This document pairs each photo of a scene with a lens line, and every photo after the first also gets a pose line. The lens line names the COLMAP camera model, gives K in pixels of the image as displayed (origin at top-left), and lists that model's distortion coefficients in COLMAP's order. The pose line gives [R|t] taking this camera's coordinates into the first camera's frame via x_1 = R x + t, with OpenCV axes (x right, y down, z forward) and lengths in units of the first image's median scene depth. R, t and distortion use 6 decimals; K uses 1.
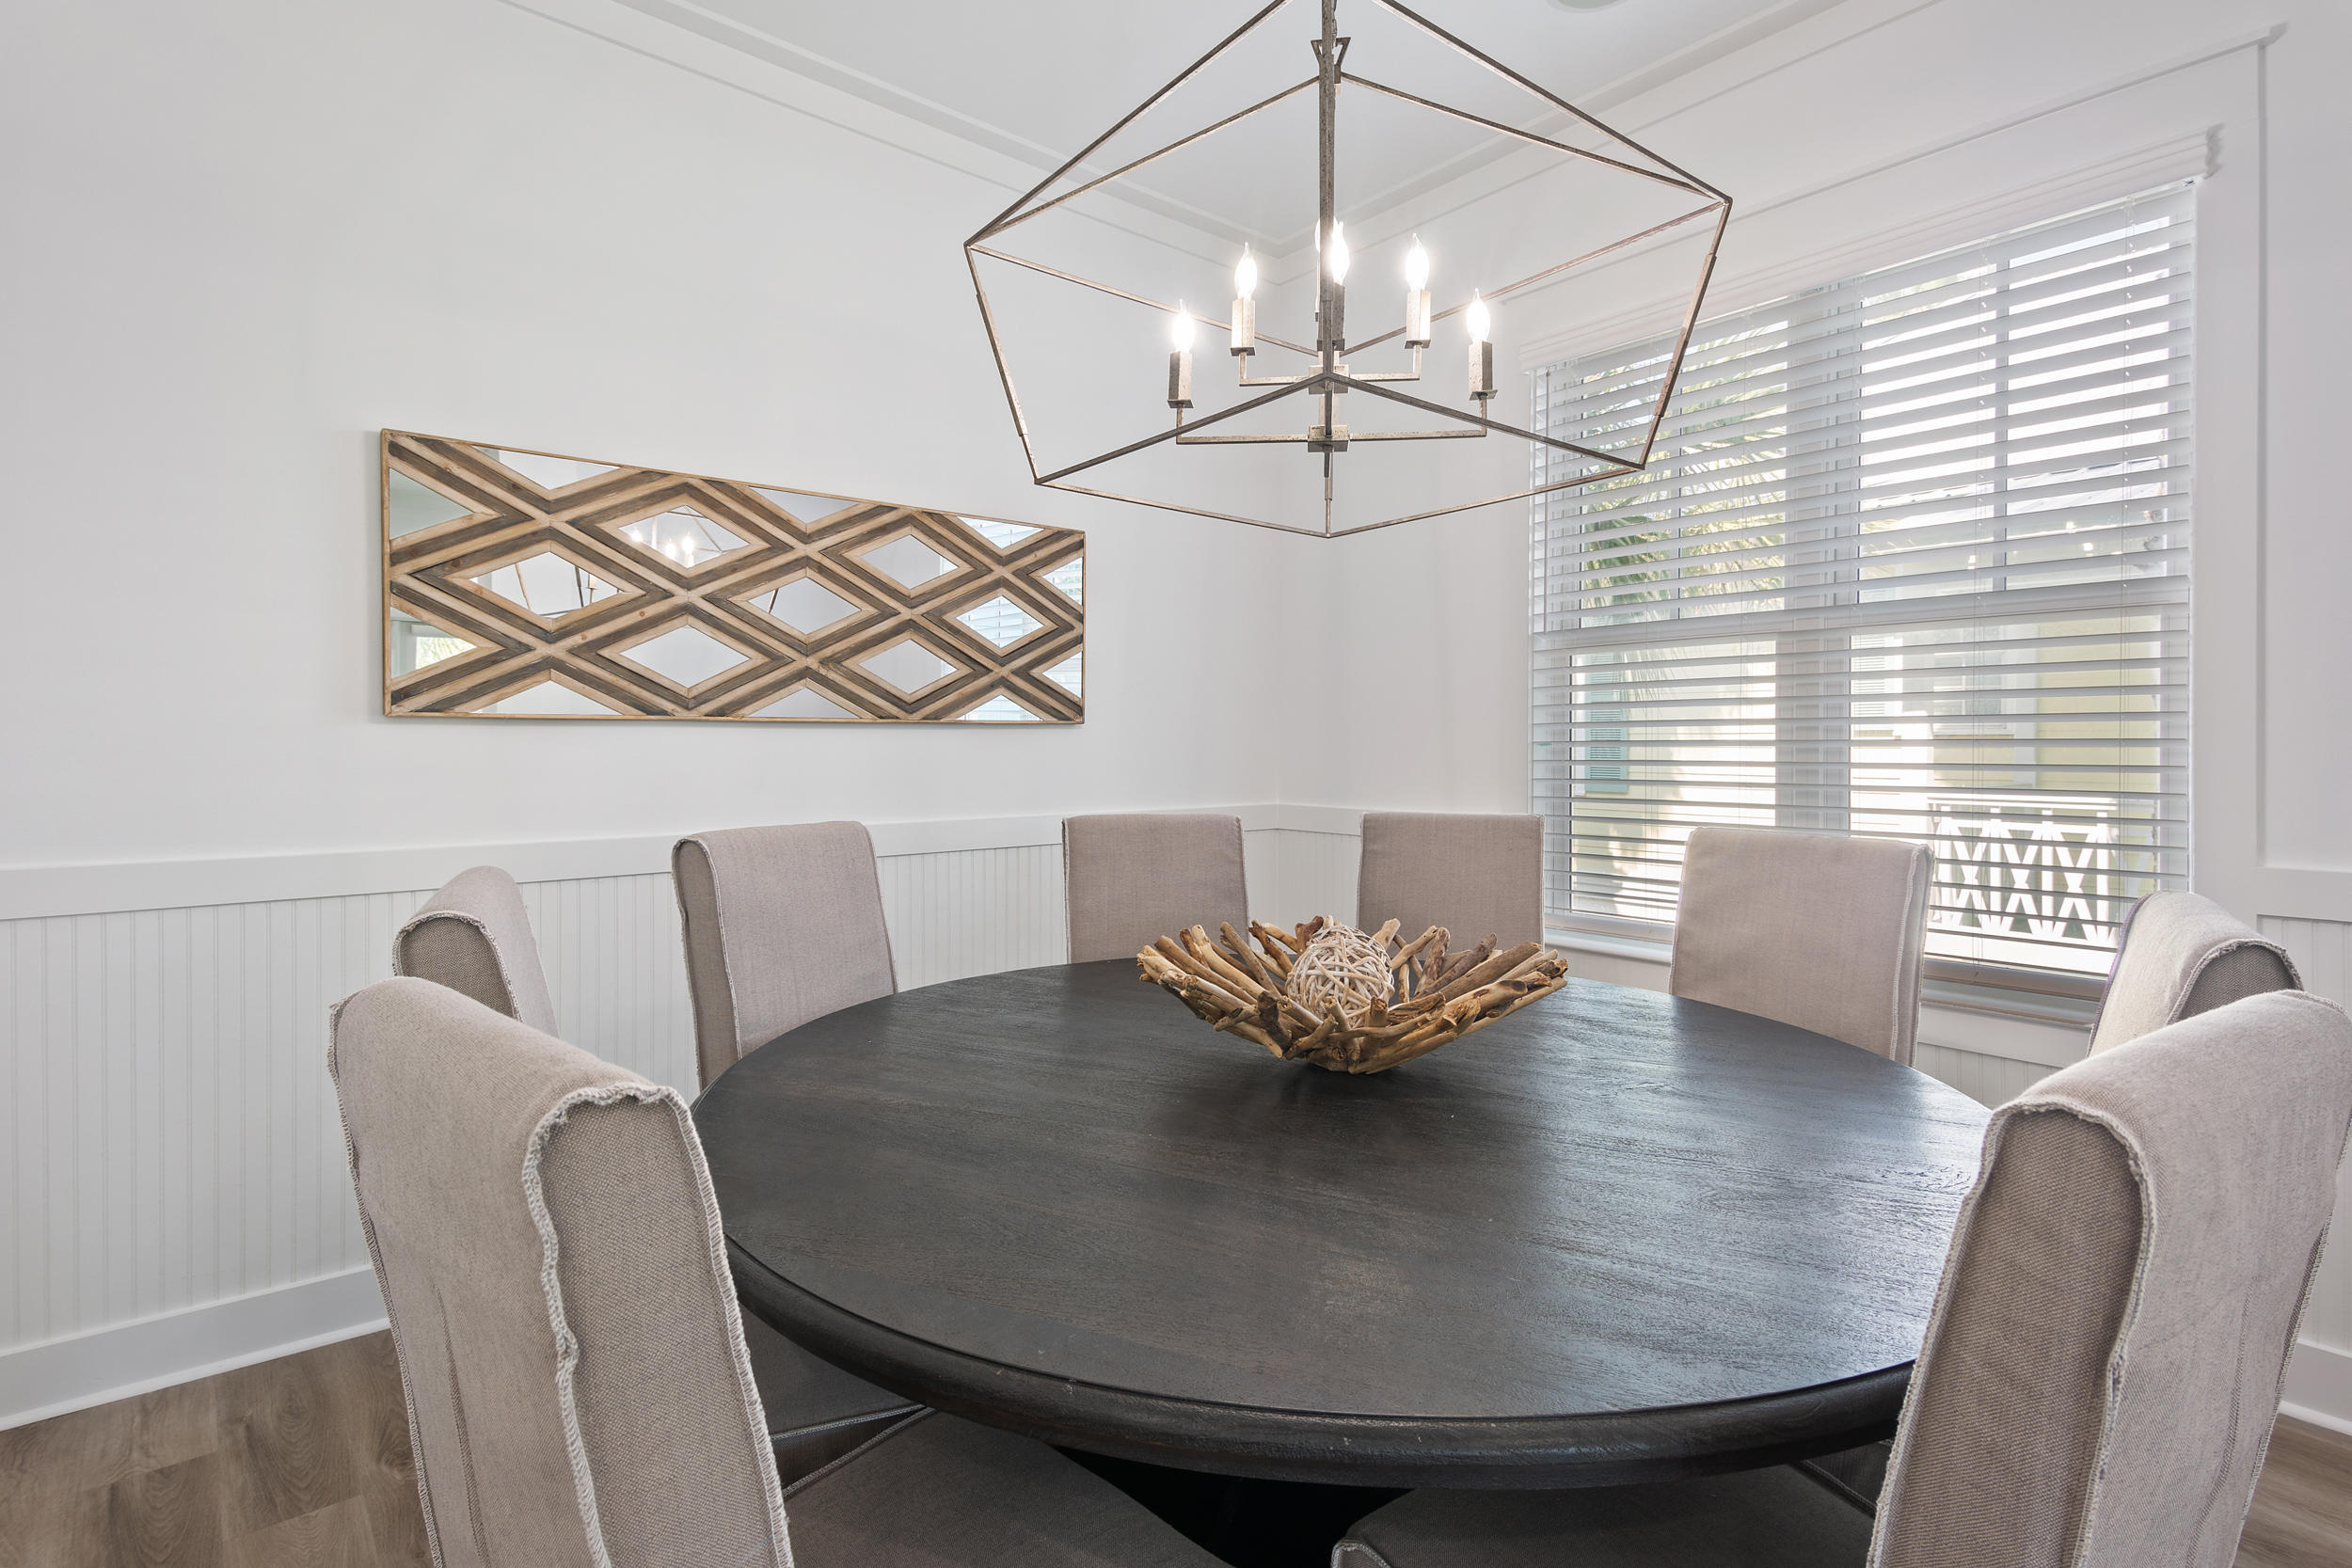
lens RADIAL K [[1117.0, 0, 1173.6], [0, 1117.0, 792.5], [0, 0, 1]] dist [0.034449, -0.003749]
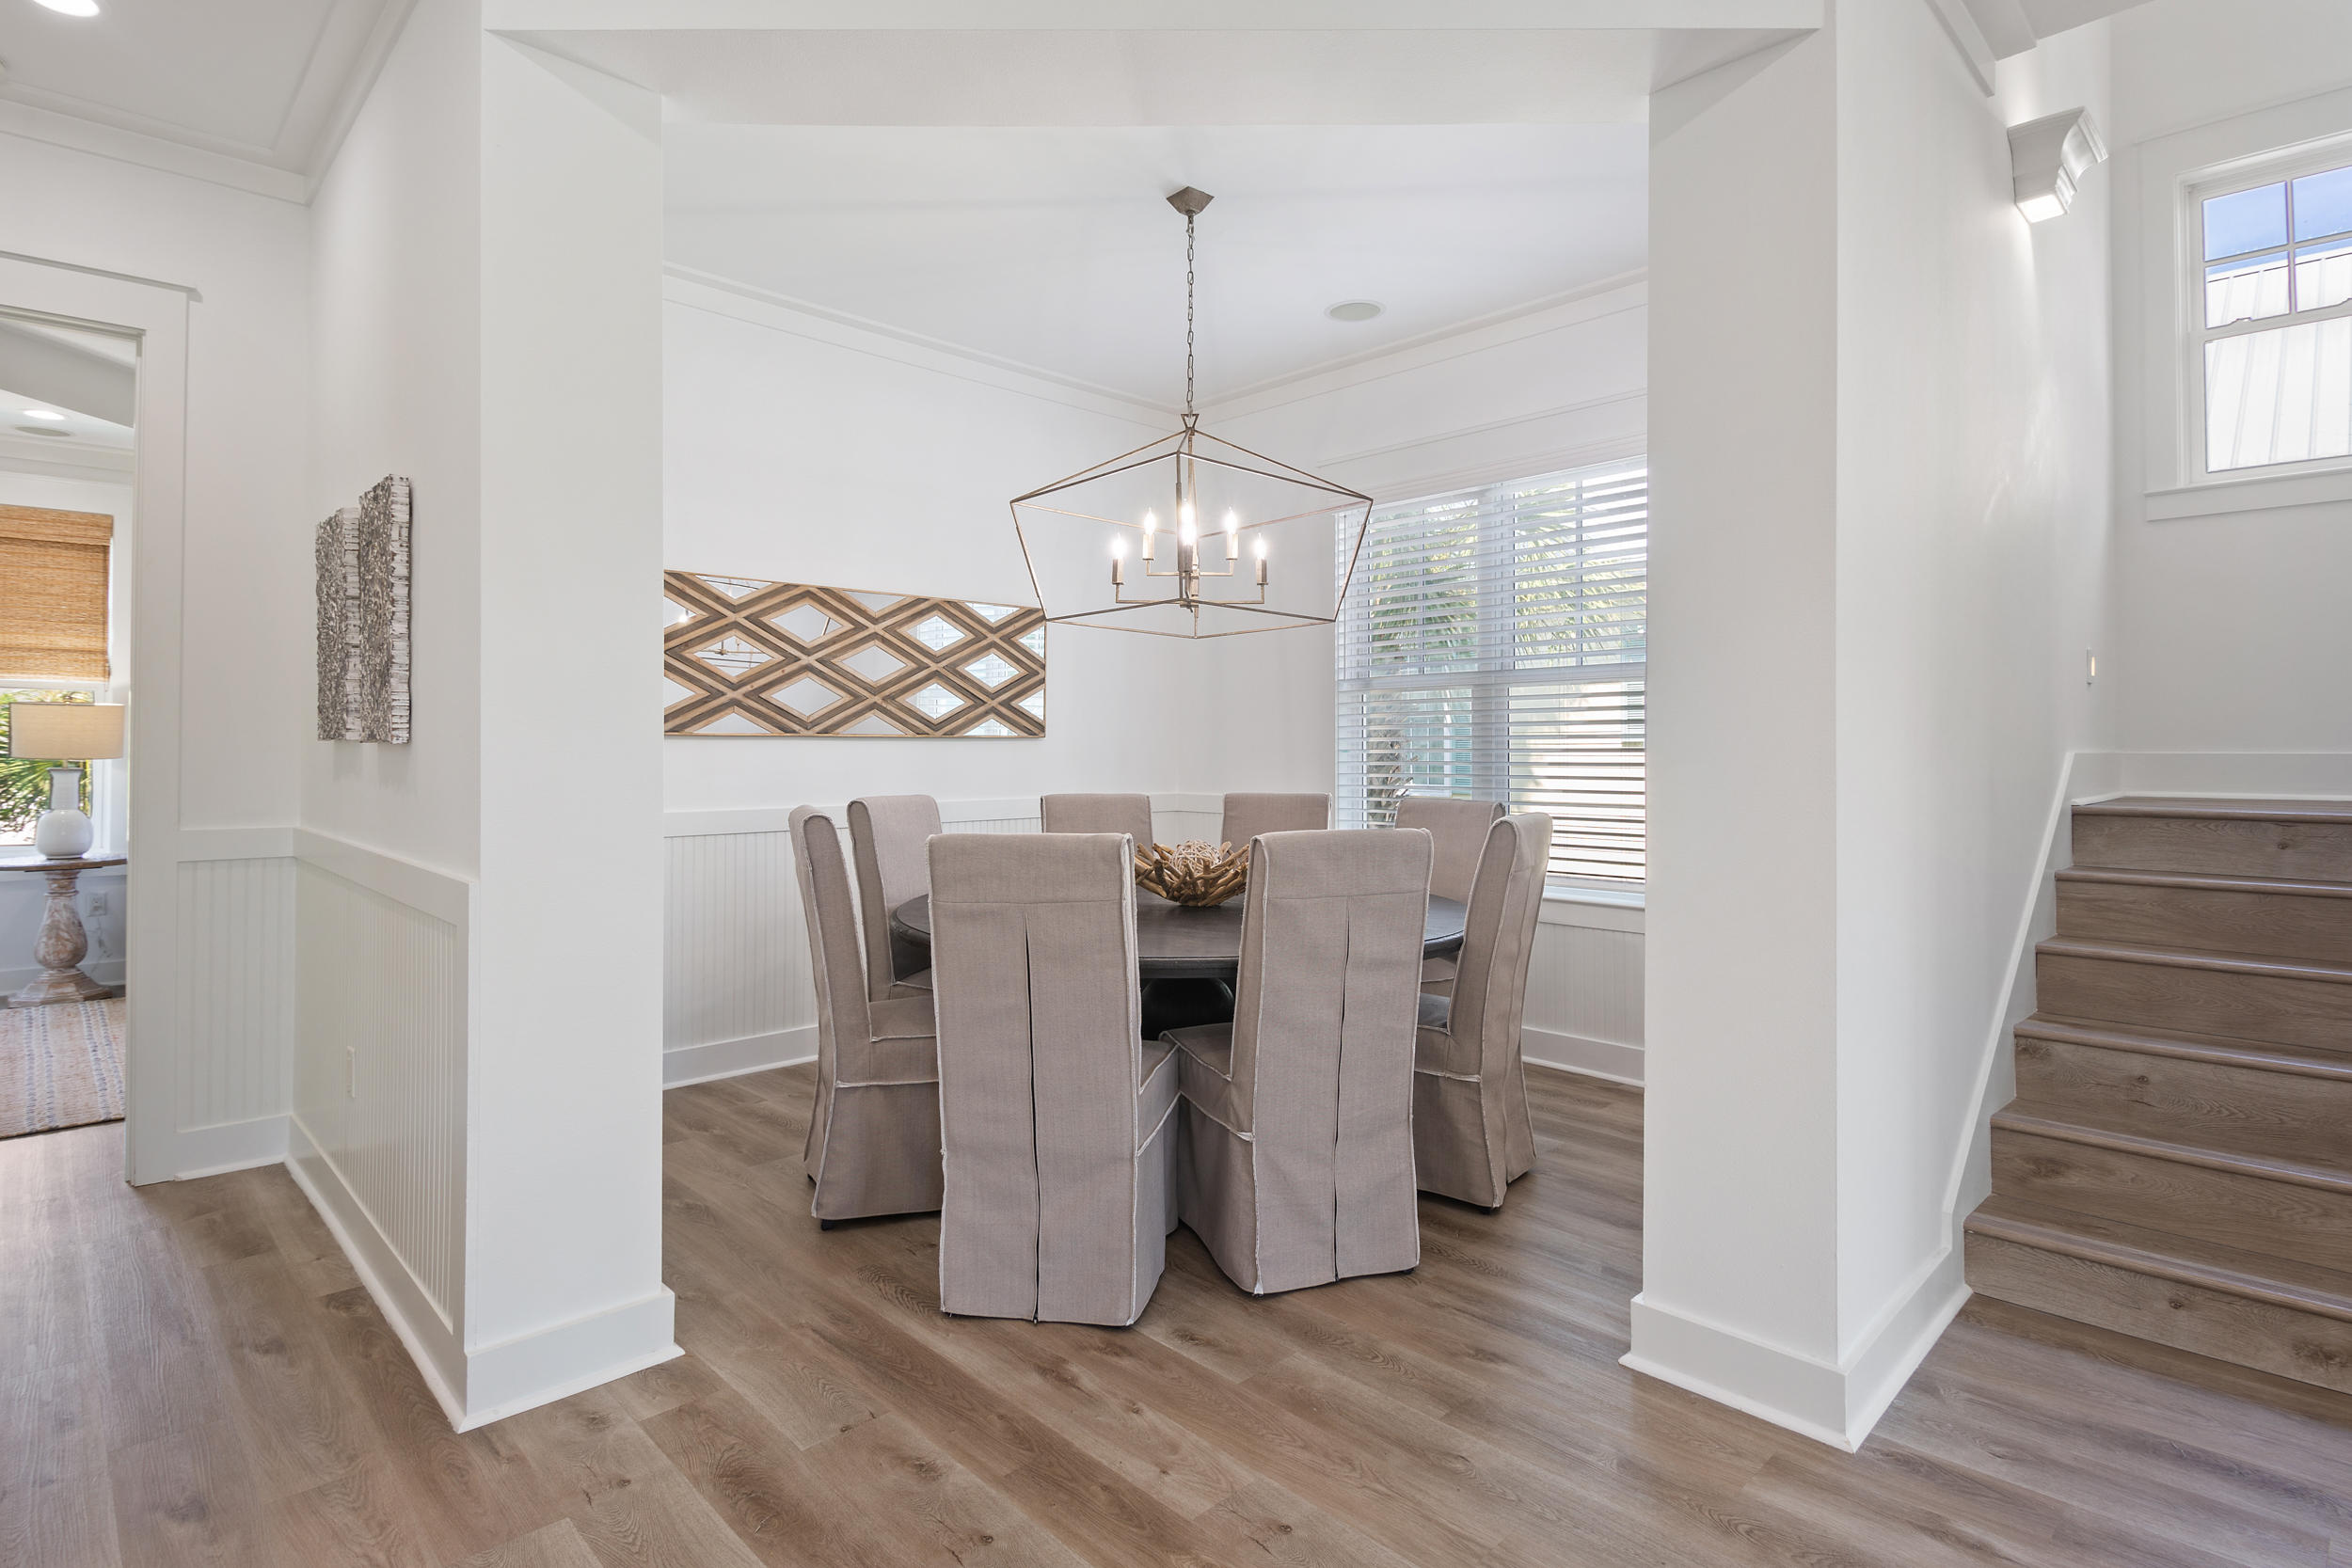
lens RADIAL K [[1215.5, 0, 1177.1], [0, 1215.5, 770.9], [0, 0, 1]] dist [-0.004817, 0.000285]
pose [[0.997158, -0.000066, 0.075334, -0.033112], [0.002229, 0.999588, -0.028623, 0.035299], [-0.075301, 0.028709, 0.996747, -0.748784]]
